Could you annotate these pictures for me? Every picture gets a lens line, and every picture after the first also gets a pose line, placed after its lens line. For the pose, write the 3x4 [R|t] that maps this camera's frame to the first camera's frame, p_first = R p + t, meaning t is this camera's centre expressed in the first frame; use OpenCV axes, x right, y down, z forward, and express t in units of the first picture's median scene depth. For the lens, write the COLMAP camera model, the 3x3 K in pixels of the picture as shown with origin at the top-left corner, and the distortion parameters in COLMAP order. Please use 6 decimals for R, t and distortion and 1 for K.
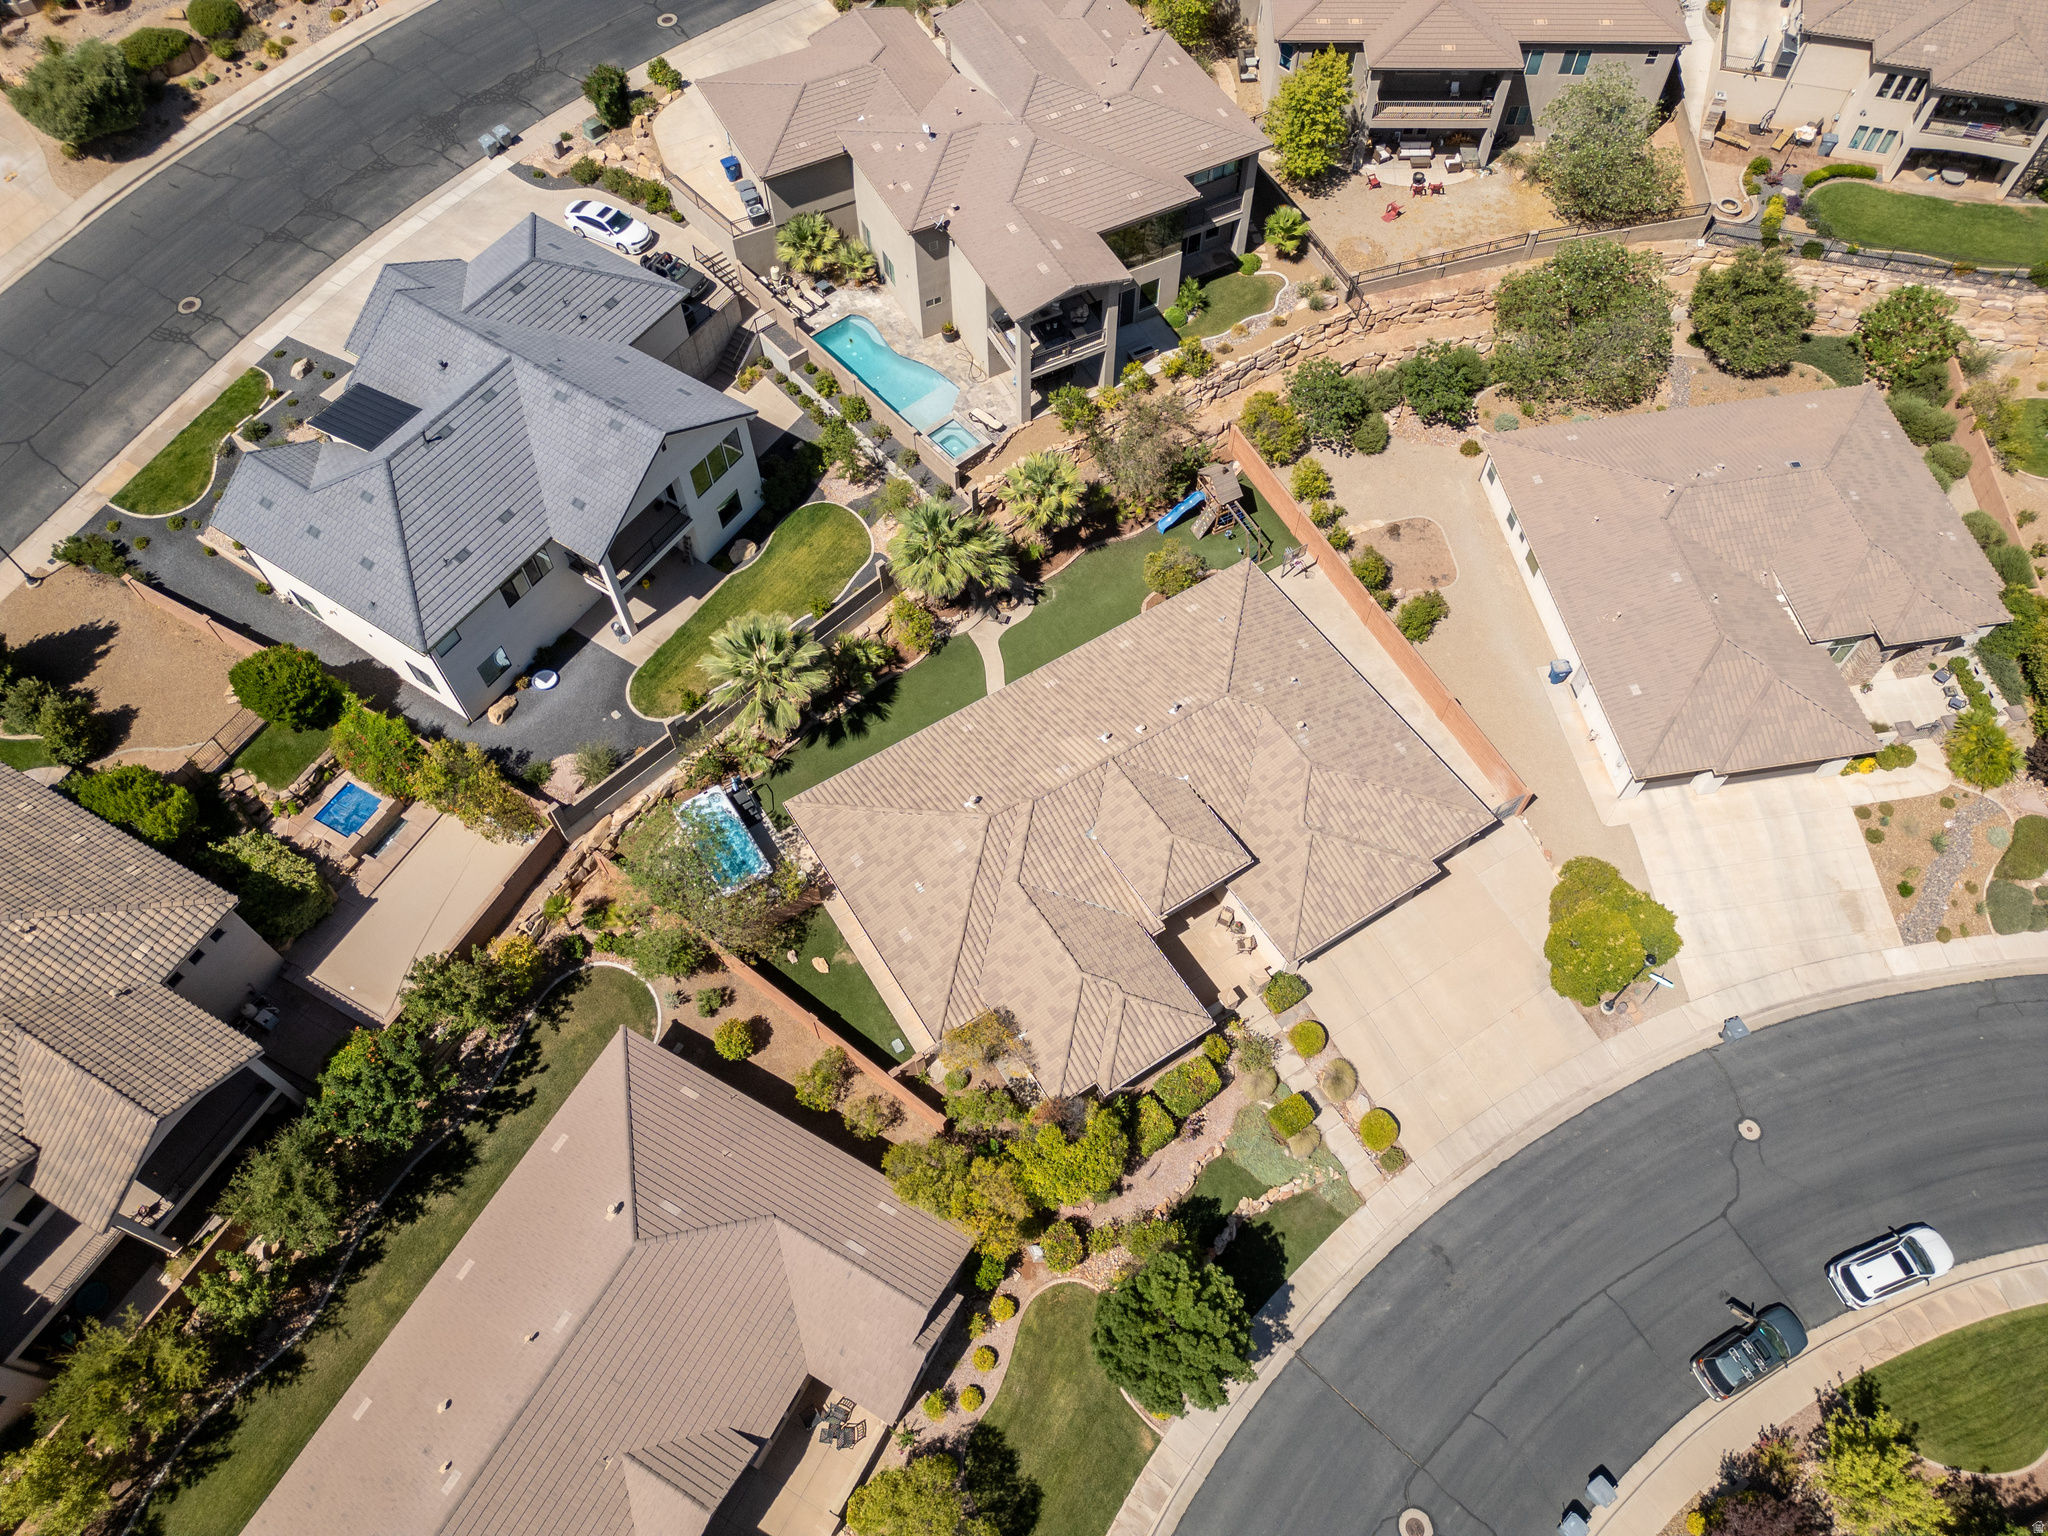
lens RADIAL K [[1453.0, 0, 1027.8], [0, 1453.0, 762.4], [0, 0, 1]] dist [0.073851, -0.069377]
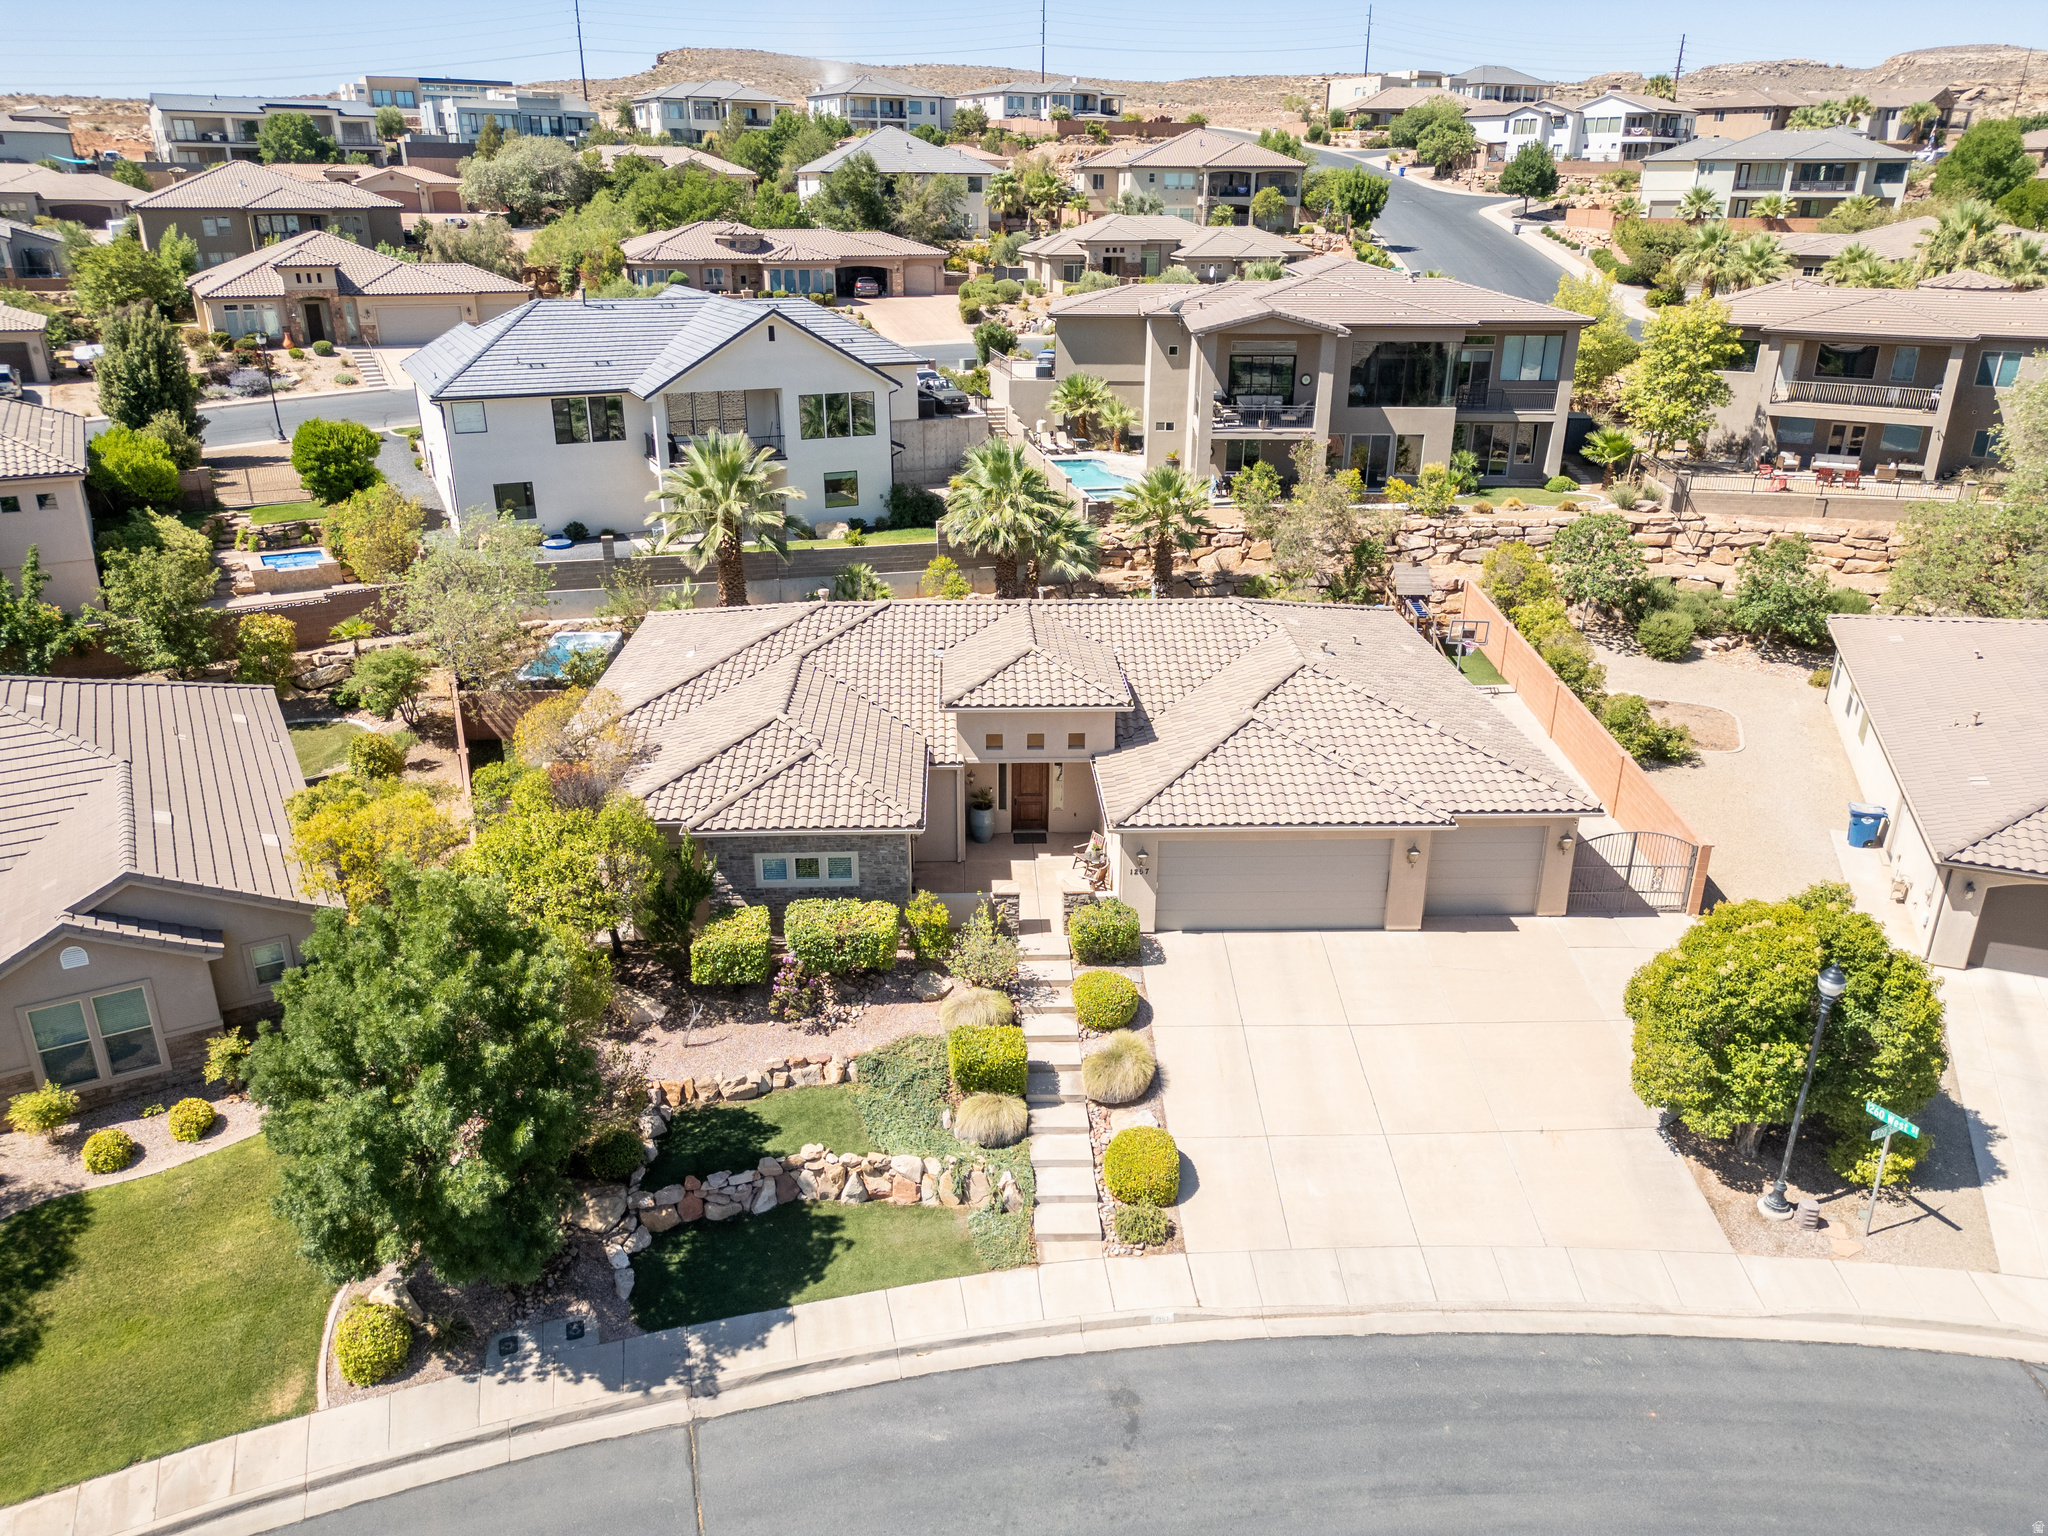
lens RADIAL K [[1442.4, 0, 1026.4], [0, 1442.4, 752.9], [0, 0, 1]] dist [0.071562, -0.066813]
pose [[0.863682, 0.189681, -0.466985, 0.380078], [-0.431372, 0.757394, -0.490177, 0.376096], [0.260714, 0.624801, 0.735970, 0.531756]]
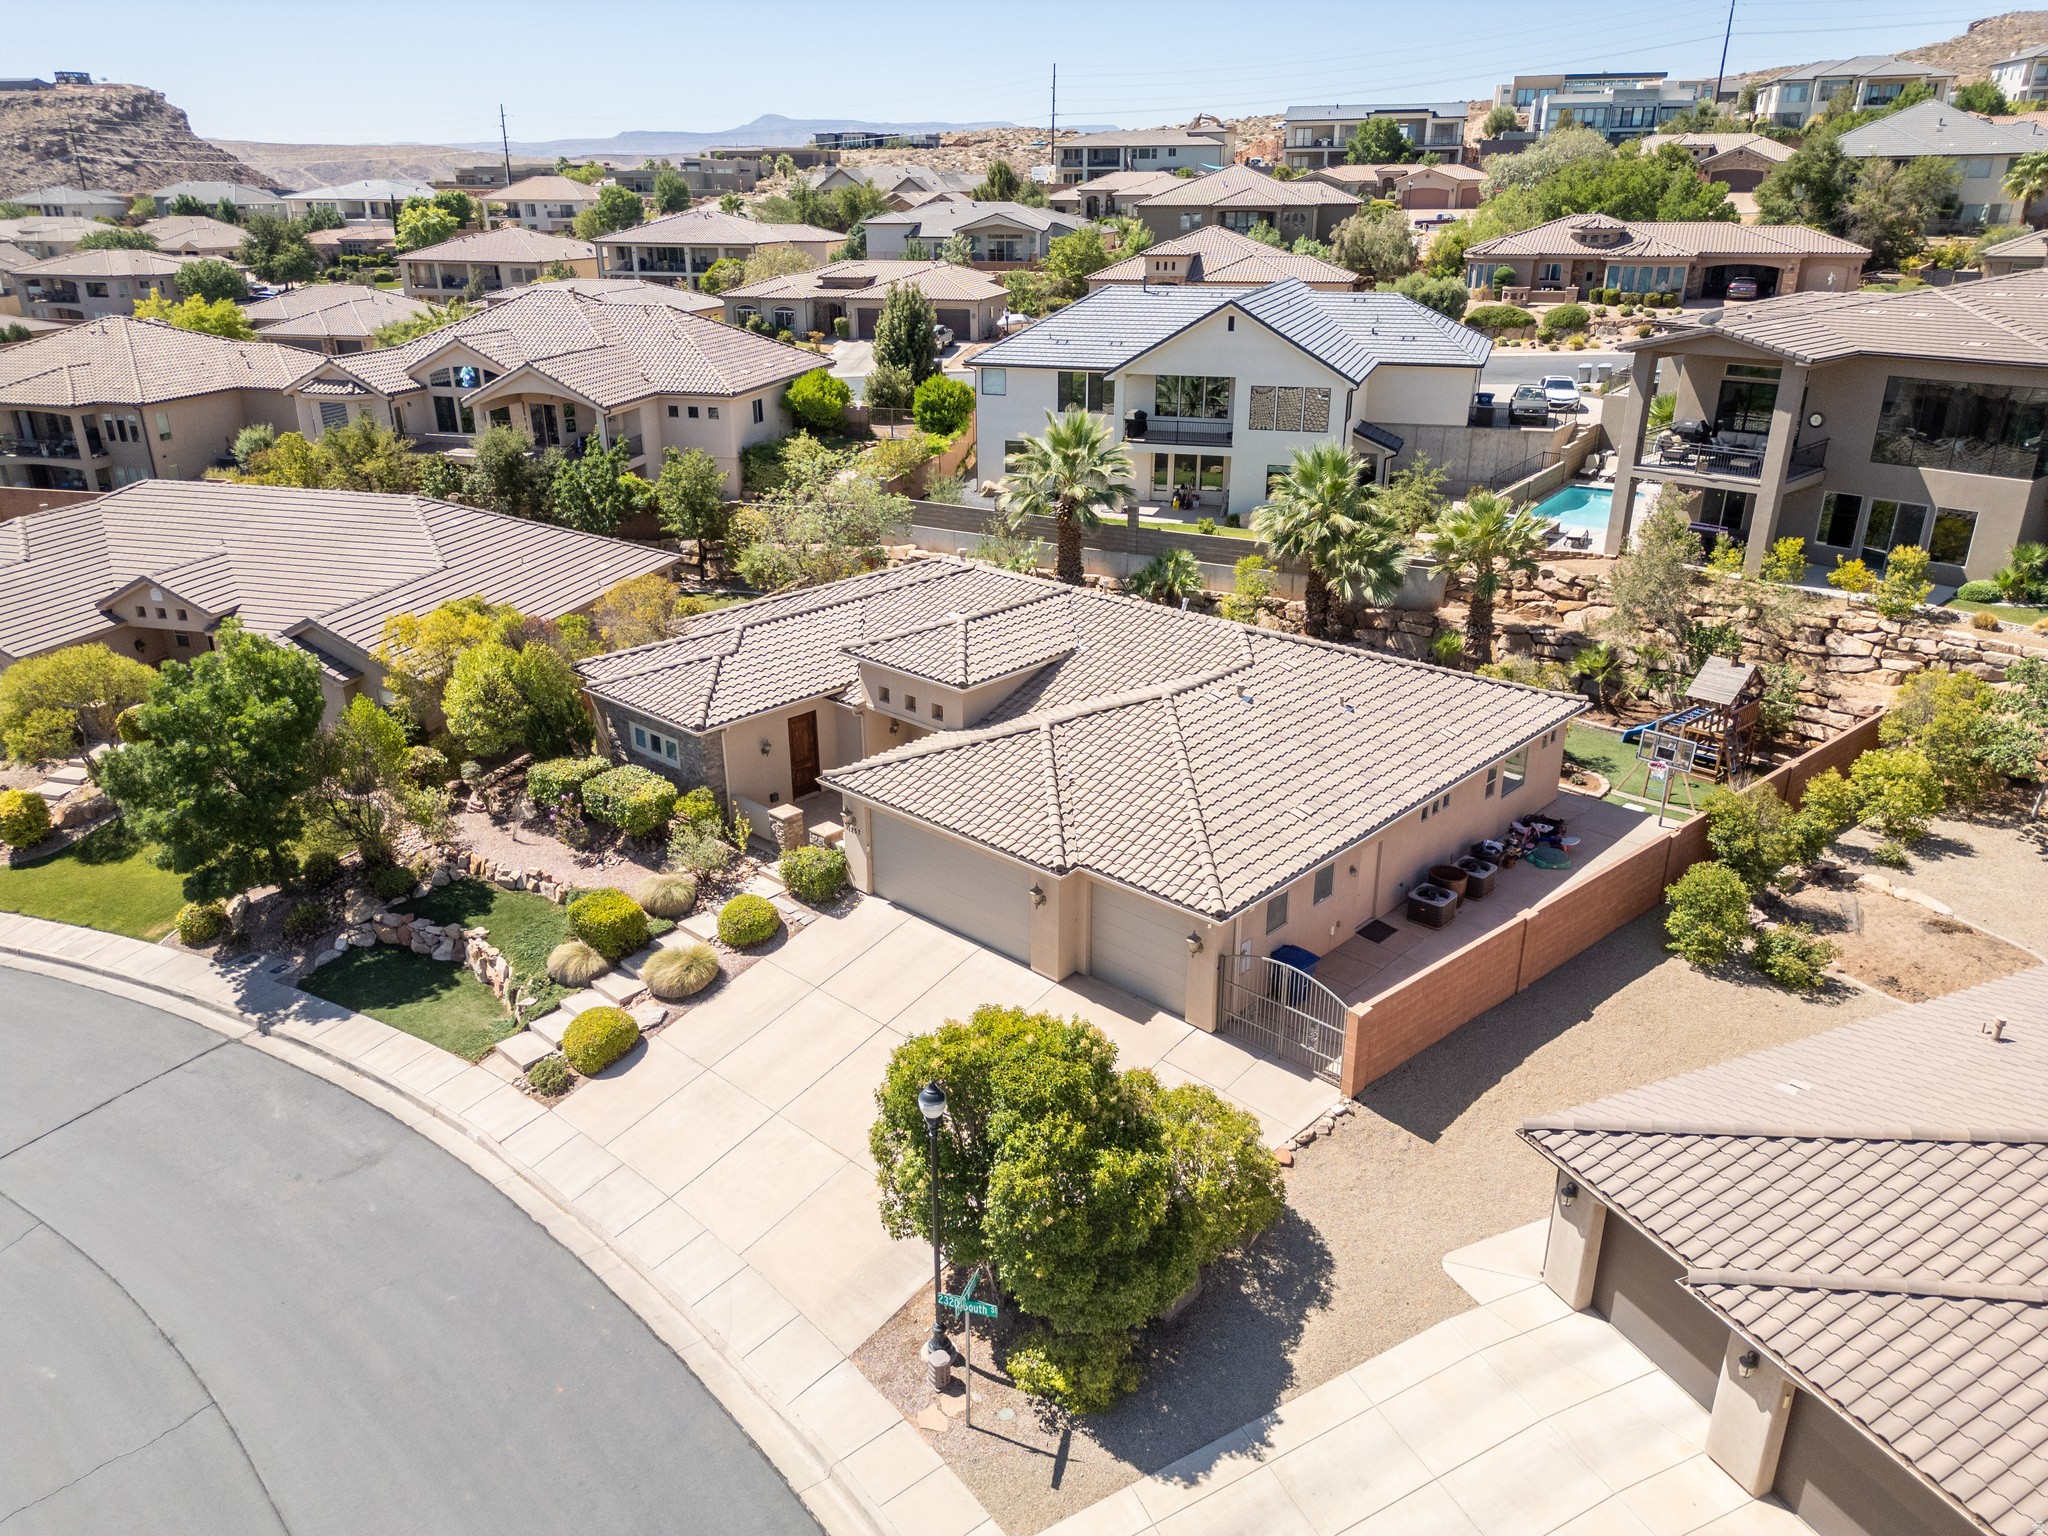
lens RADIAL K [[1442.4, 0, 1026.4], [0, 1442.4, 752.9], [0, 0, 1]] dist [0.071562, -0.066813]
pose [[0.251767, 0.356235, -0.899839, 0.687672], [-0.819143, 0.573585, -0.002114, 0.059246], [0.515381, 0.737629, 0.436217, 0.729070]]
